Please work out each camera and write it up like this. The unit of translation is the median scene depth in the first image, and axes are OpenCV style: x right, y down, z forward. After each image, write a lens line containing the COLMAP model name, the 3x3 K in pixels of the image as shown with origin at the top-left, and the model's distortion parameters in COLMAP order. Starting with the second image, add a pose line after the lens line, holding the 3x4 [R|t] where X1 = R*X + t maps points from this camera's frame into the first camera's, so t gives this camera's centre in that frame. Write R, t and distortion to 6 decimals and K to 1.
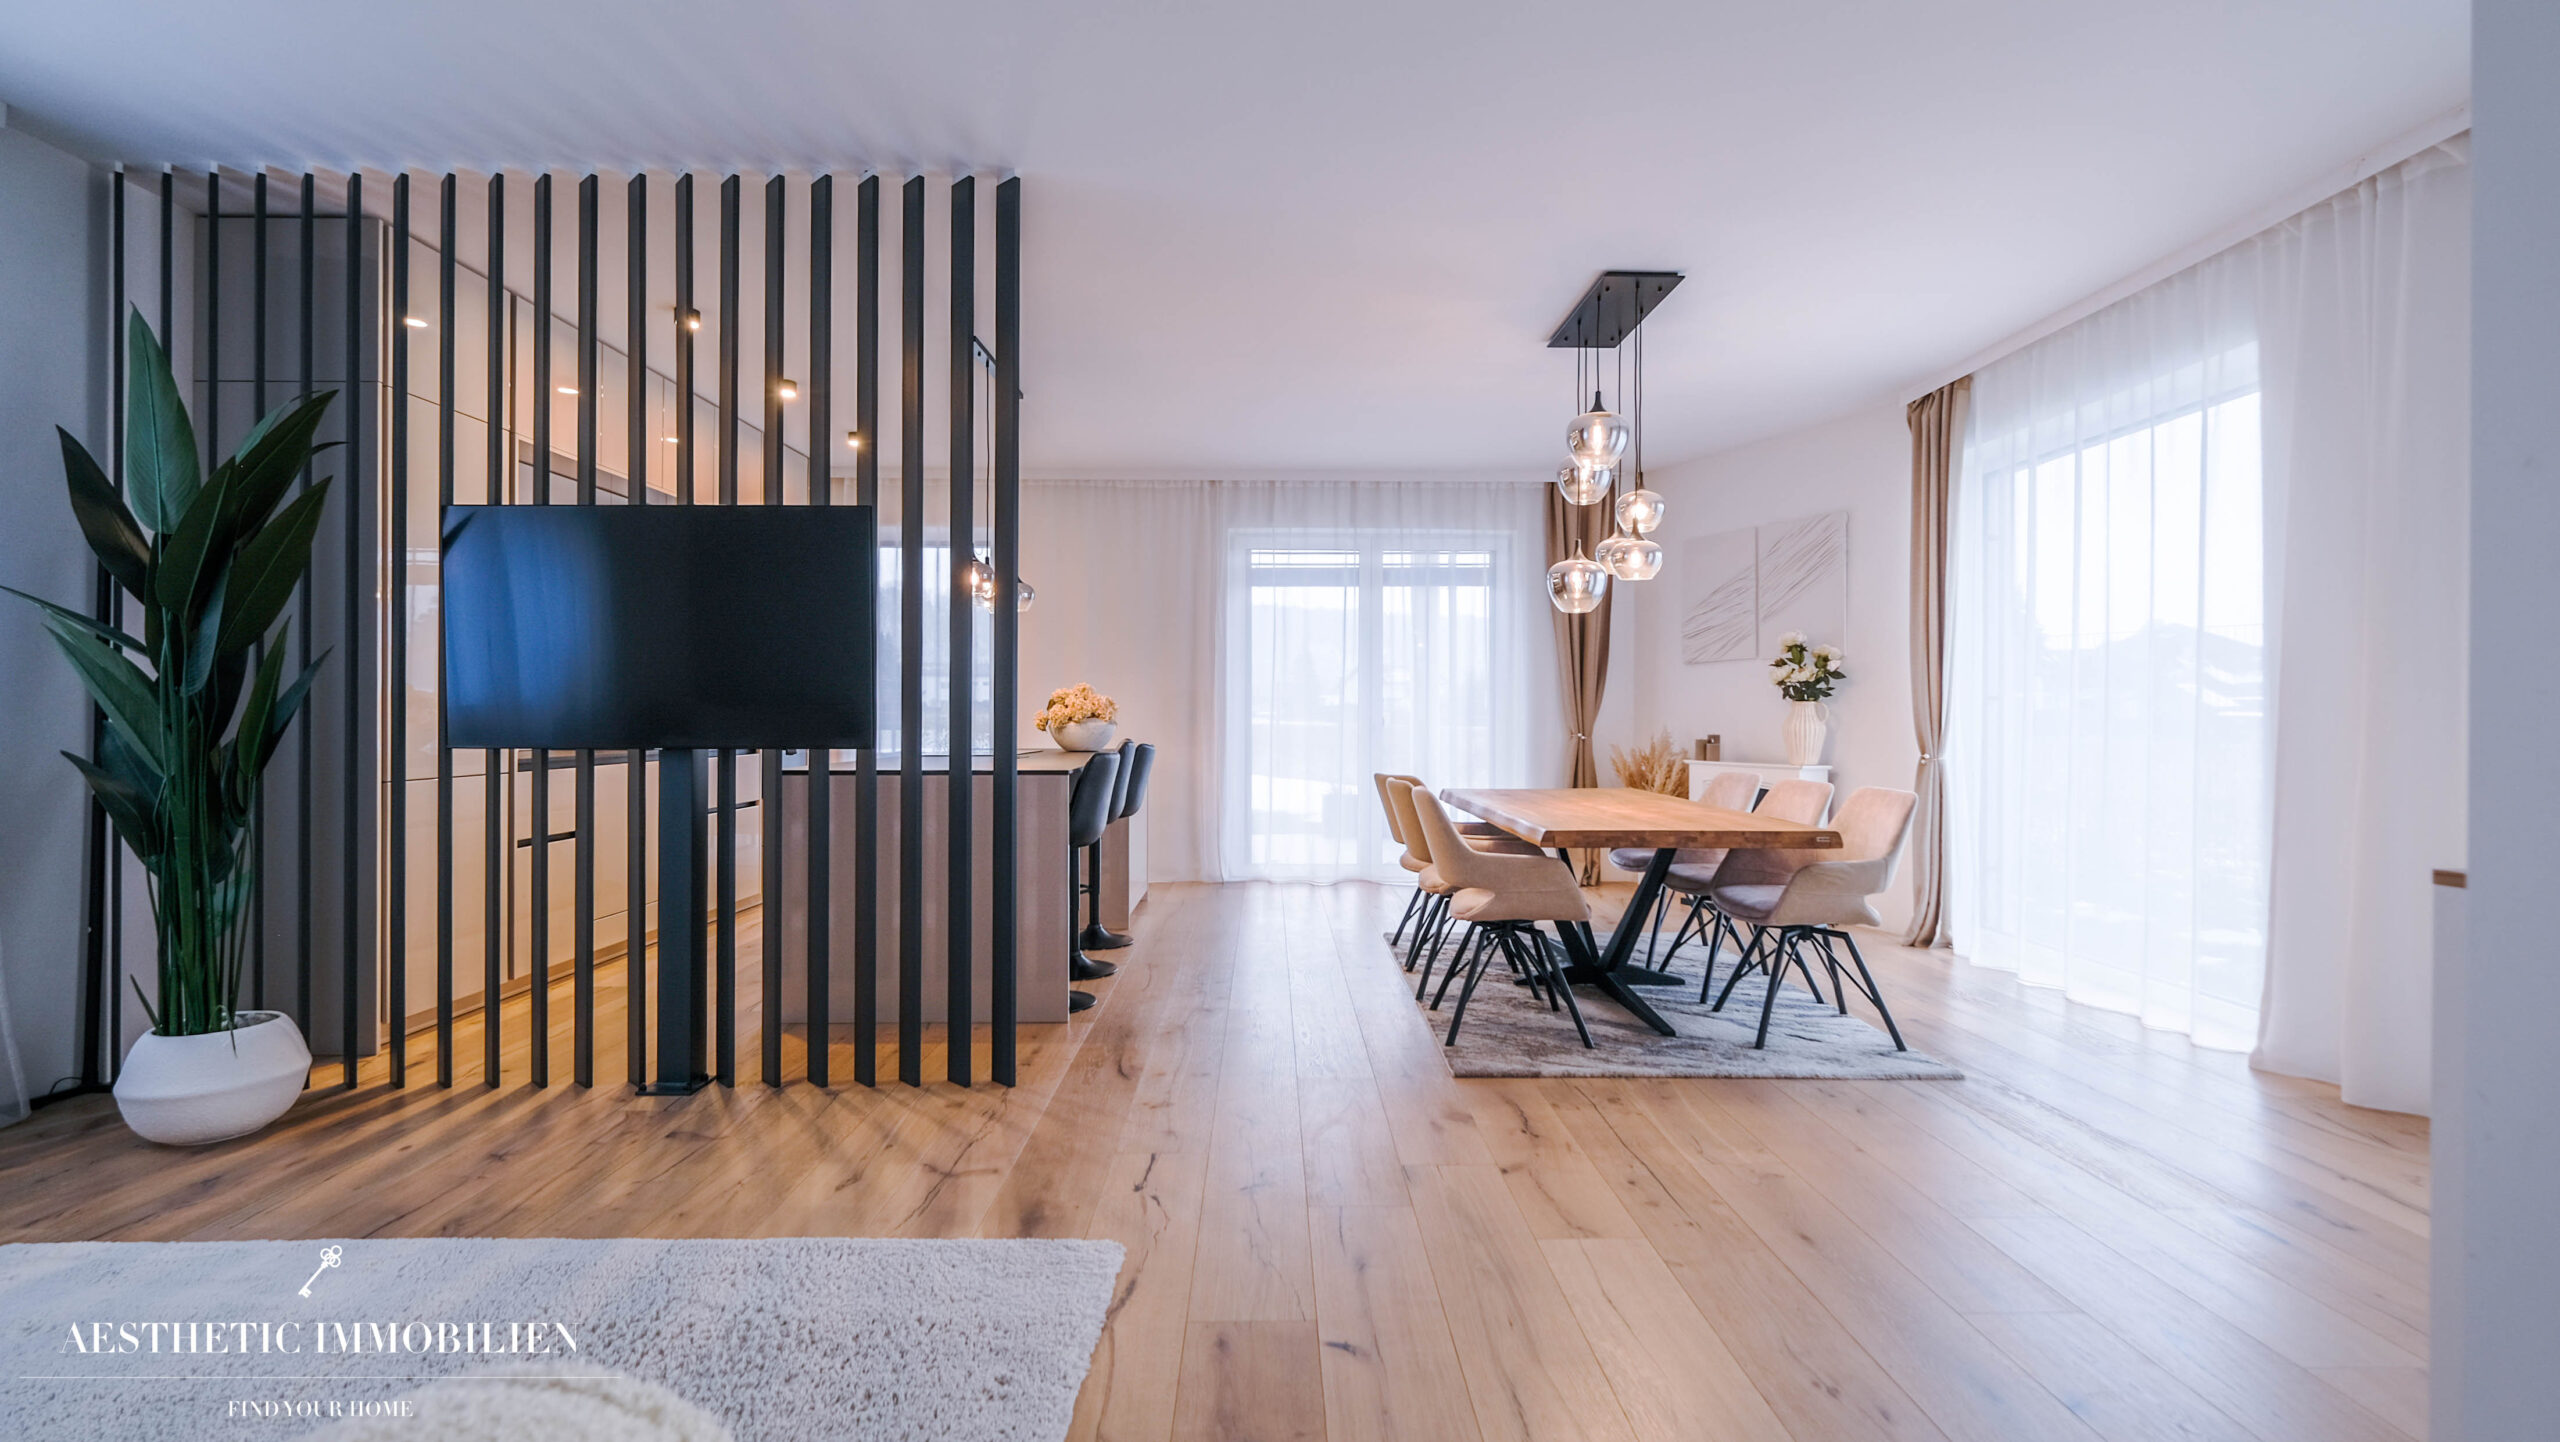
lens RADIAL K [[1136.0, 0, 1278.9], [0, 1136.0, 718.6], [0, 0, 1]] dist [0.002625, -0.001432]
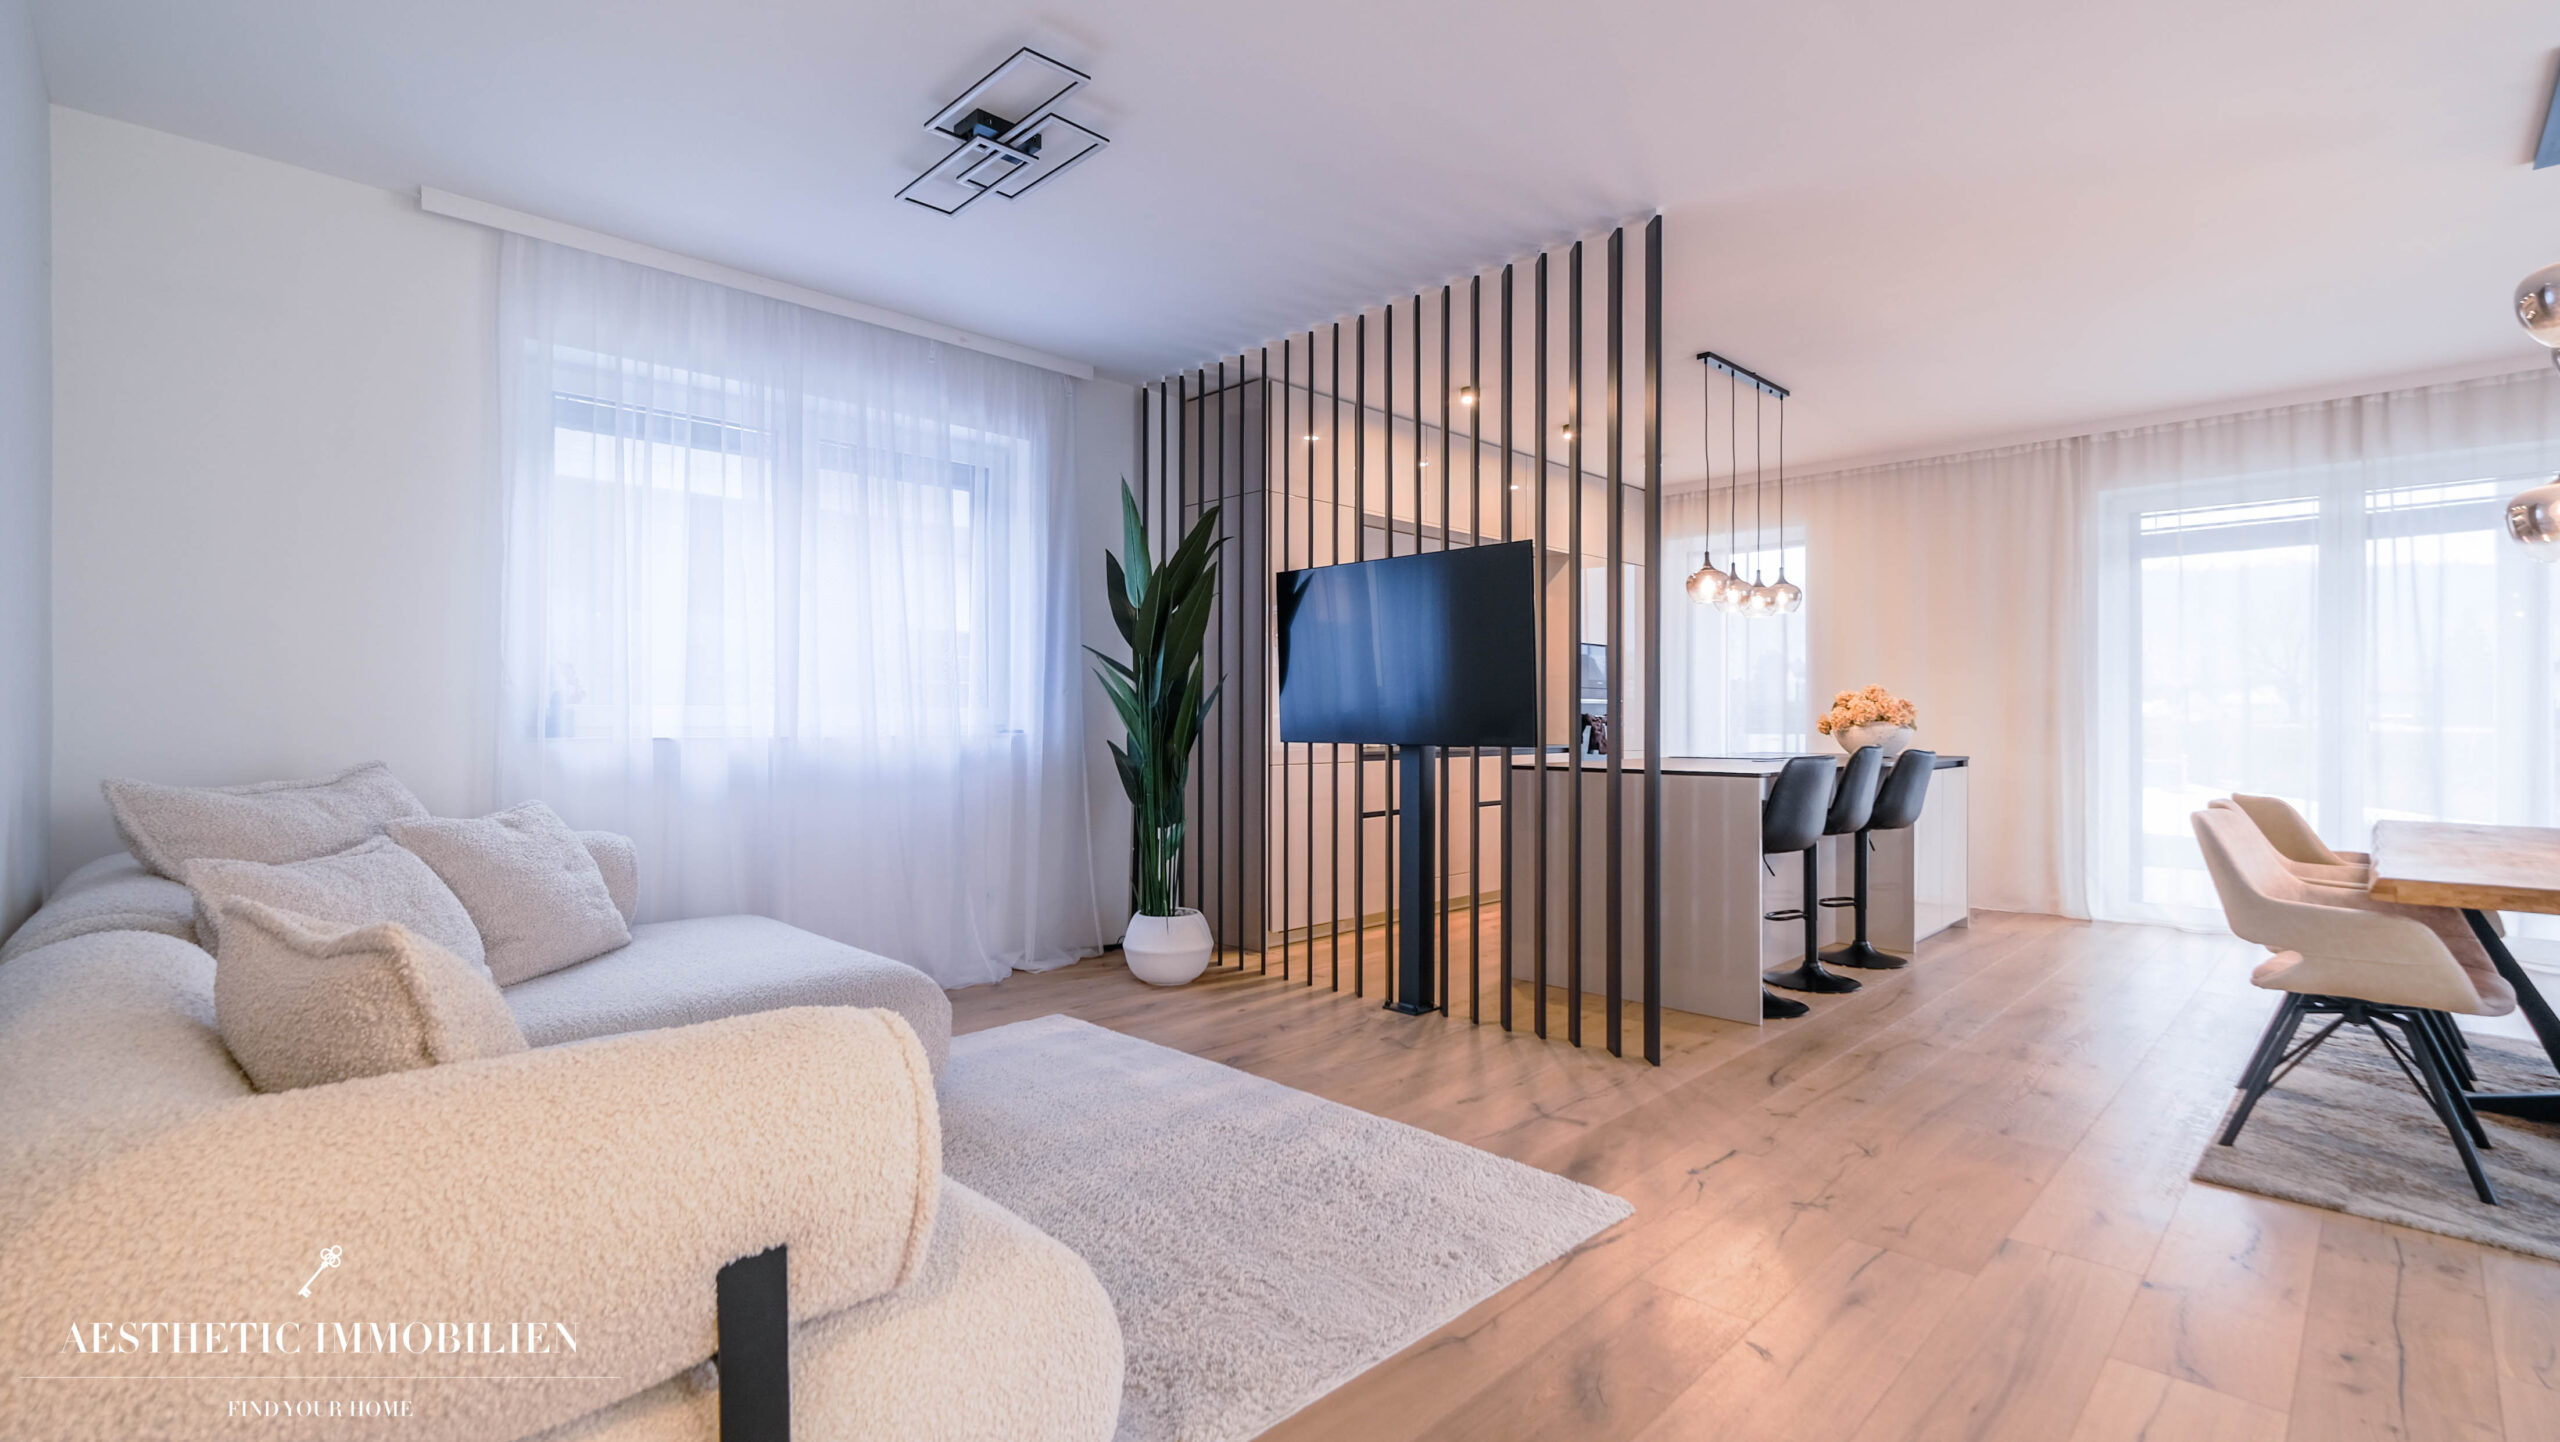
lens RADIAL K [[1136.0, 0, 1281.7], [0, 1136.0, 718.0], [0, 0, 1]] dist [0.002625, -0.001432]
pose [[0.697968, -0.001771, -0.716127, 0.282036], [-0.000955, 0.999994, -0.003405, 0.000910], [0.716128, 0.003060, 0.697962, 0.000780]]
